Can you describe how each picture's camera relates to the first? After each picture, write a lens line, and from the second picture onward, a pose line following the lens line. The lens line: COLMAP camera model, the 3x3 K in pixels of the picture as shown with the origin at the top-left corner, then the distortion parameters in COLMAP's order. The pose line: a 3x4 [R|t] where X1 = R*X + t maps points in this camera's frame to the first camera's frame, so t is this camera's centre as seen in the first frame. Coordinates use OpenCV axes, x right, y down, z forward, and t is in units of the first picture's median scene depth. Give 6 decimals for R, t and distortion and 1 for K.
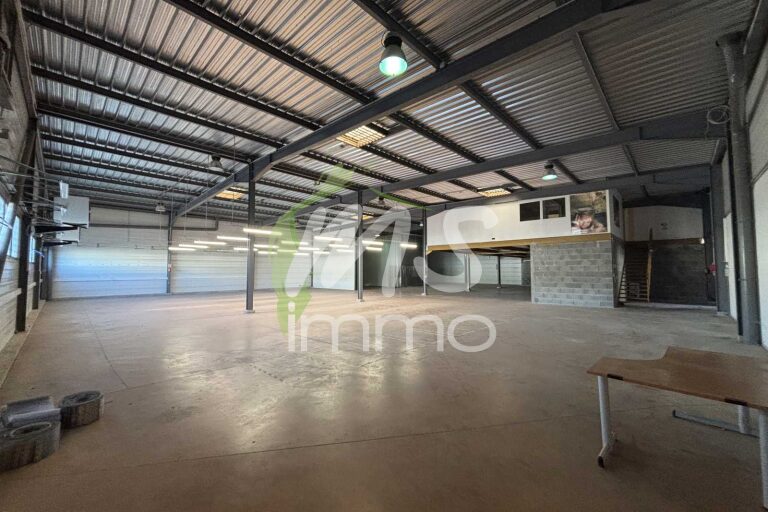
lens RADIAL K [[313.4, 0, 390.2], [0, 313.4, 256.4], [0, 0, 1]] dist [0.001958, 0.000002]
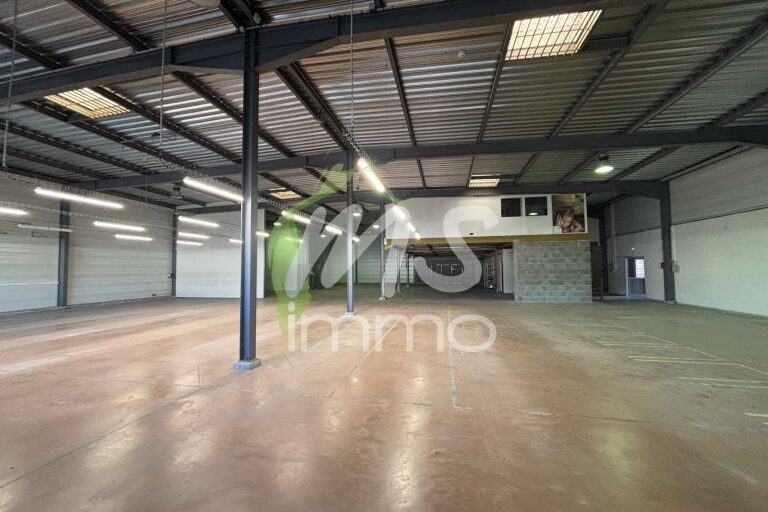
lens RADIAL K [[313.4, 0, 384.3], [0, 313.4, 258.9], [0, 0, 1]] dist [0.001958, 0.000002]
pose [[0.841658, 0.009518, 0.539928, -0.432501], [-0.018080, 0.999781, 0.010559, 0.013533], [-0.539709, -0.018649, 0.841645, 0.425316]]
